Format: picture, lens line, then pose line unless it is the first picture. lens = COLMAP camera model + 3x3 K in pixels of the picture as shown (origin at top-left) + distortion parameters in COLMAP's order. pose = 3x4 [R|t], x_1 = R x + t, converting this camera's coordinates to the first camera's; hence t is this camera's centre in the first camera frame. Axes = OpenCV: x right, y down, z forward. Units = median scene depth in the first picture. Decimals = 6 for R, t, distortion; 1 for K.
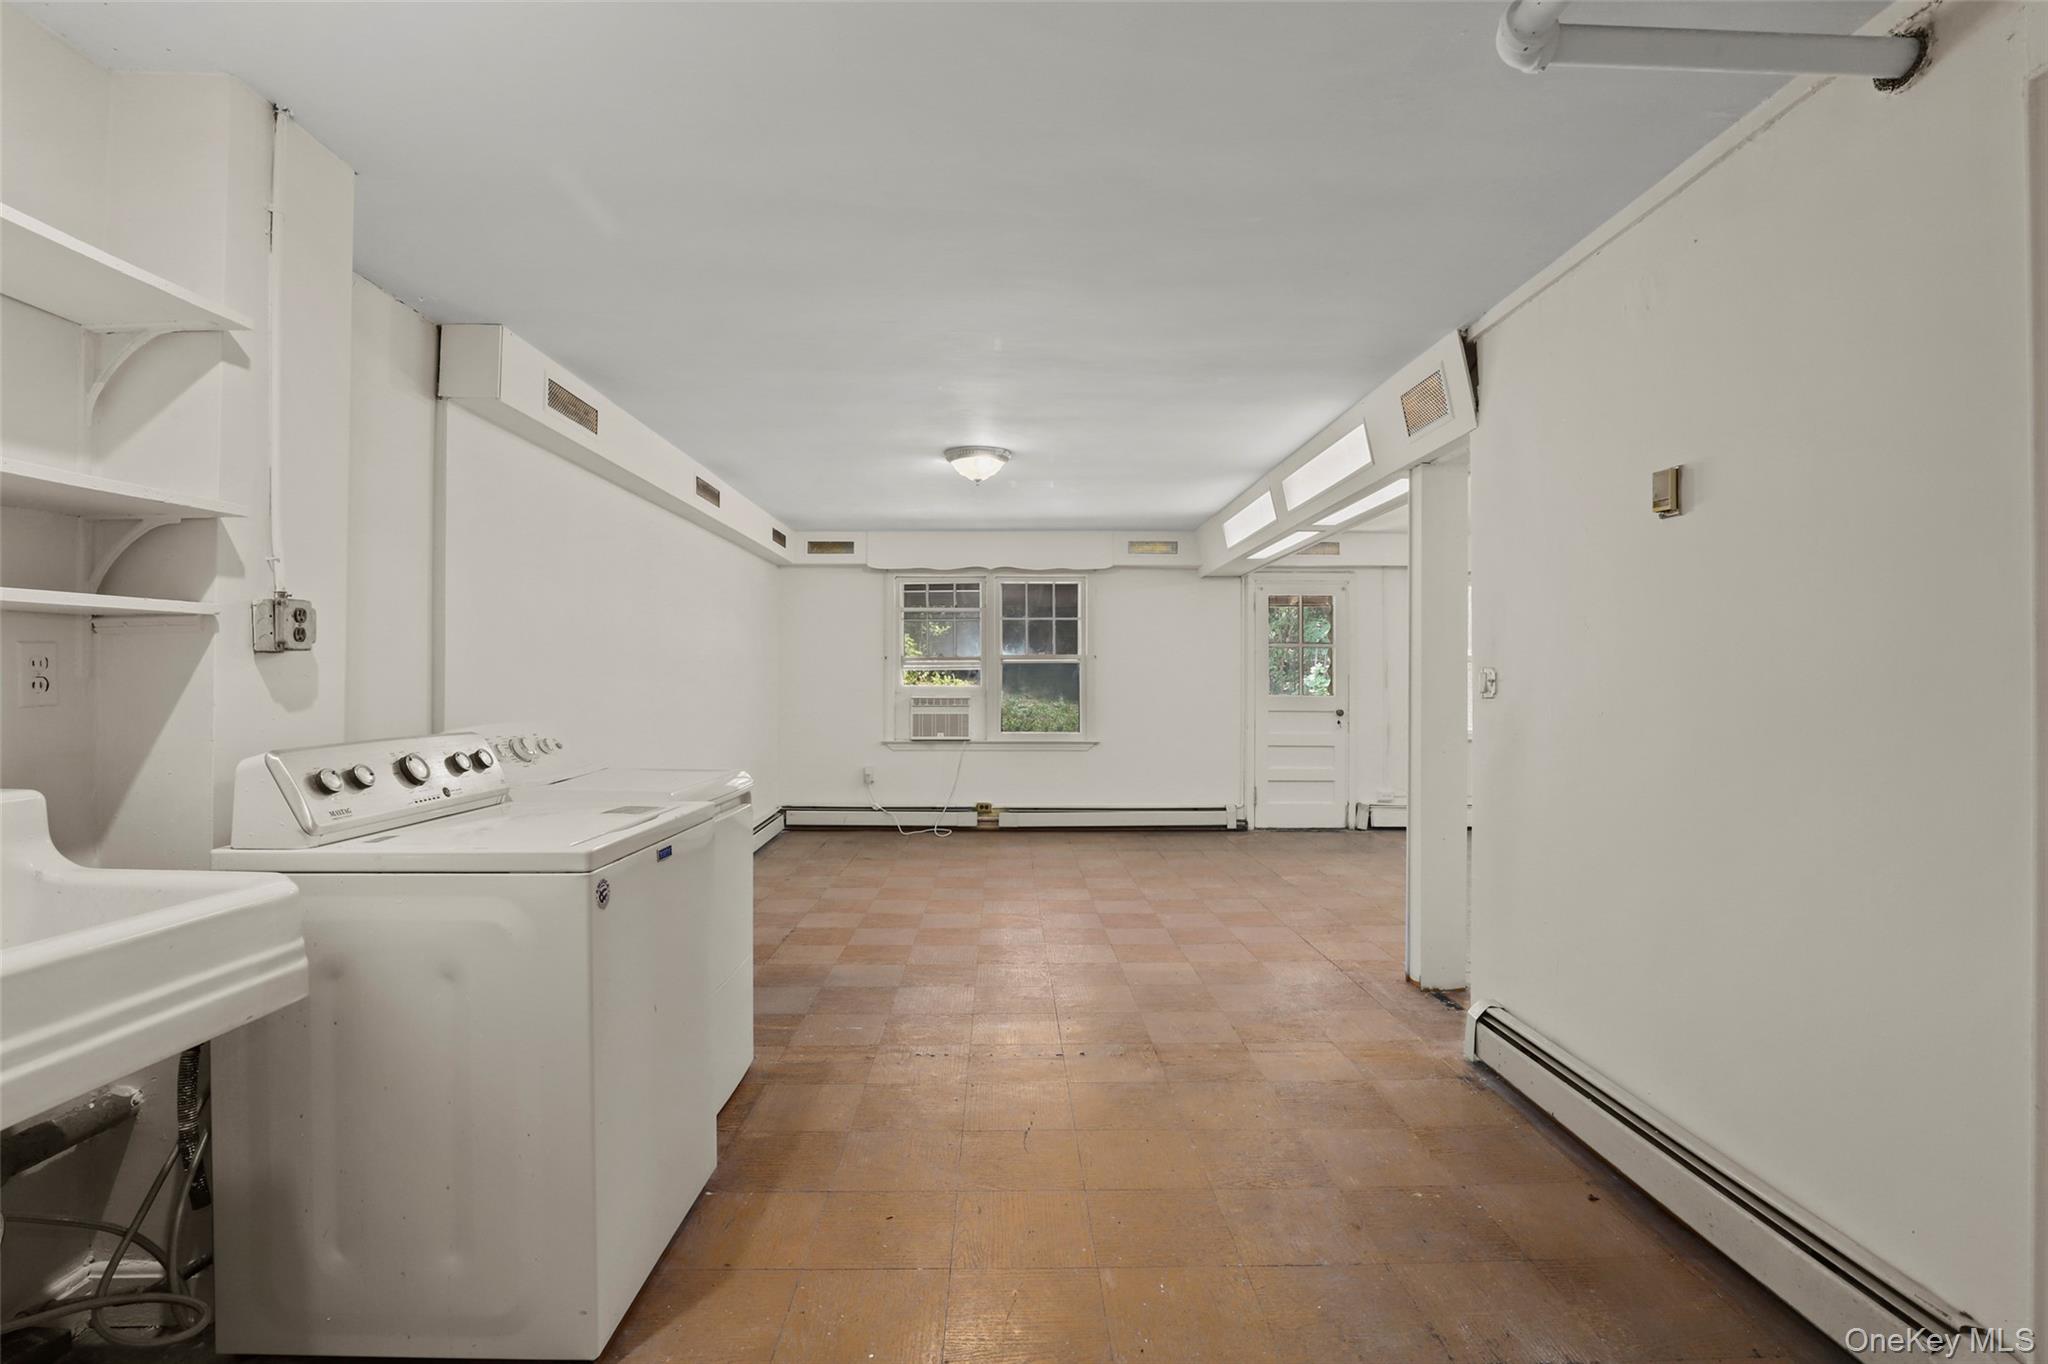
lens RADIAL K [[952.8, 0, 1019.6], [0, 952.8, 690.7], [0, 0, 1]] dist [-0.031241, 0.005298]
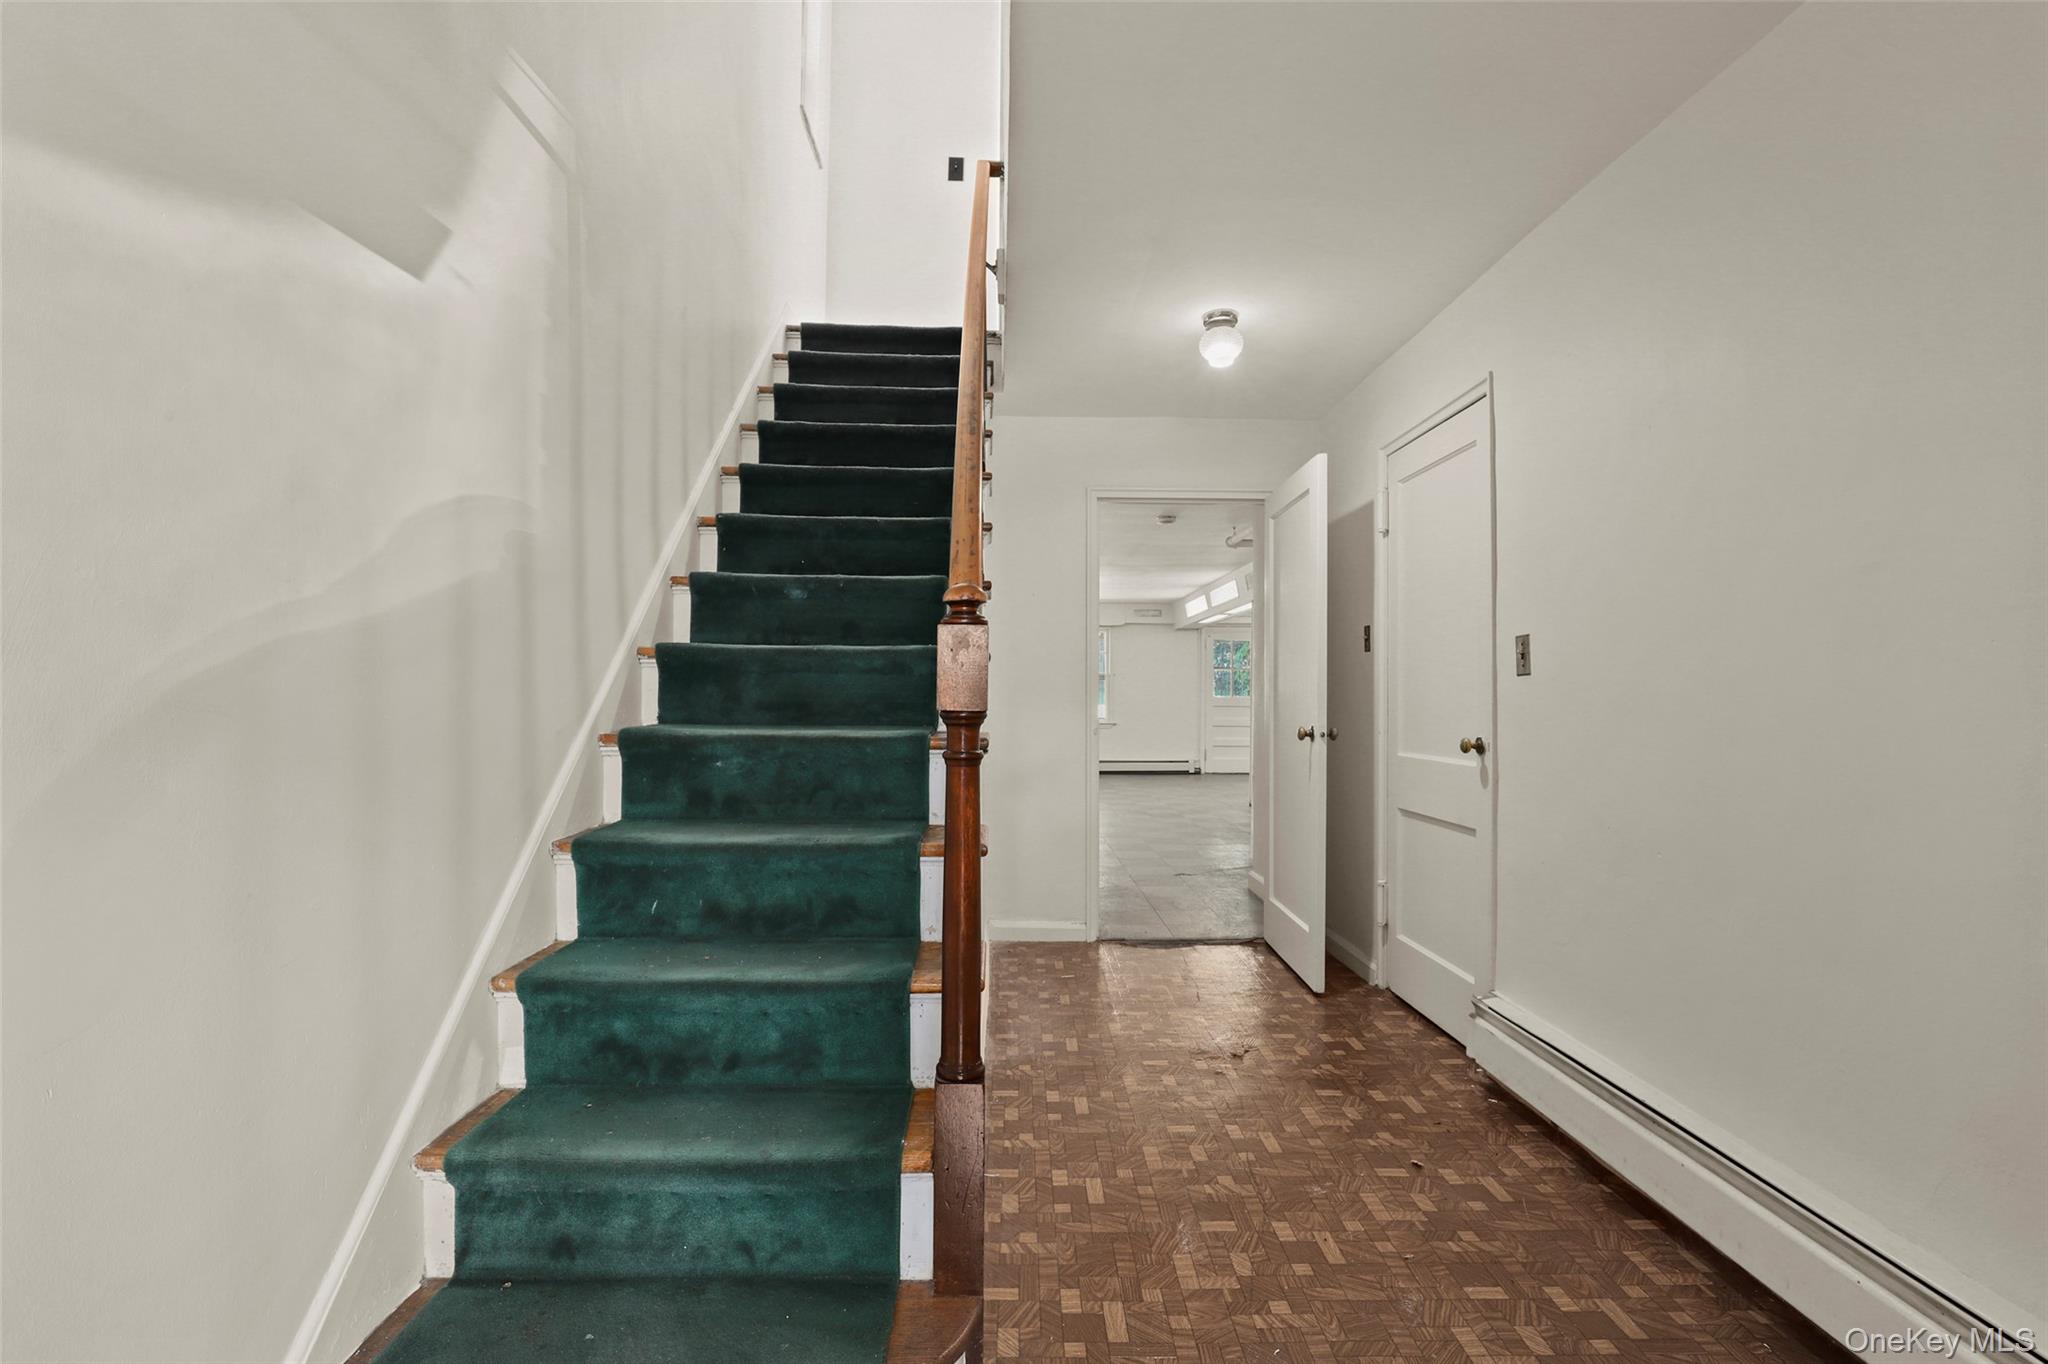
lens RADIAL K [[952.8, 0, 1019.6], [0, 952.8, 690.7], [0, 0, 1]] dist [-0.031241, 0.005298]
pose [[0.999975, -0.006732, -0.002352, -0.097621], [0.006706, 0.999919, -0.010800, 0.007447], [0.002424, 0.010784, 0.999939, -0.805470]]
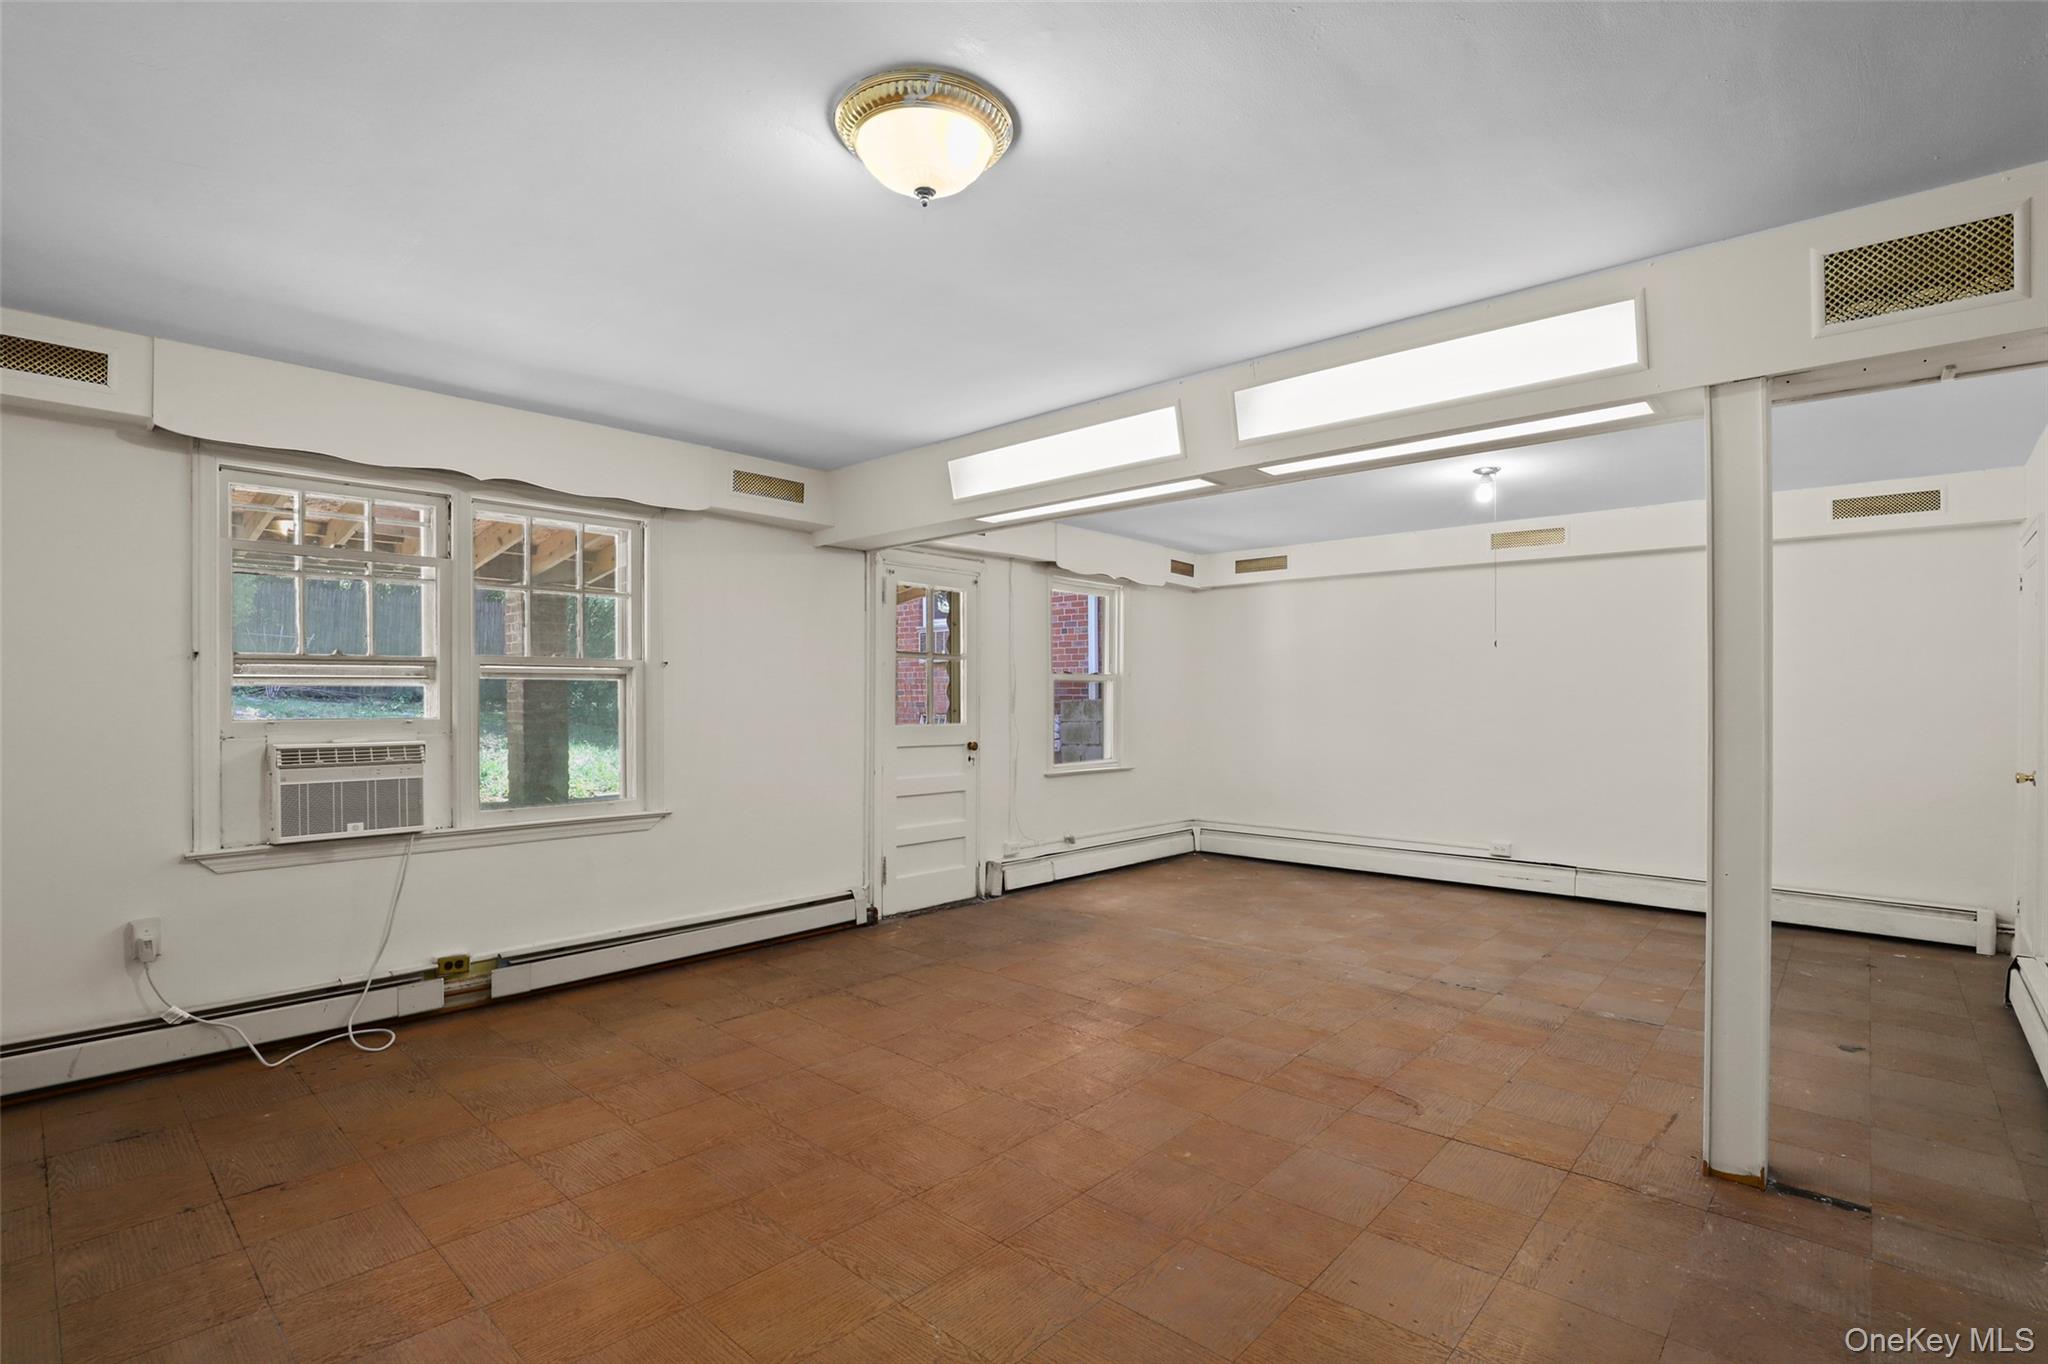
lens RADIAL K [[972.4, 0, 1033.2], [0, 972.4, 711.0], [0, 0, 1]] dist [-0.025960, 0.000310]
pose [[0.680013, -0.012090, 0.733100, -0.197884], [0.014142, 0.999894, 0.003372, -0.006595], [-0.733063, 0.008075, 0.680112, 0.441390]]
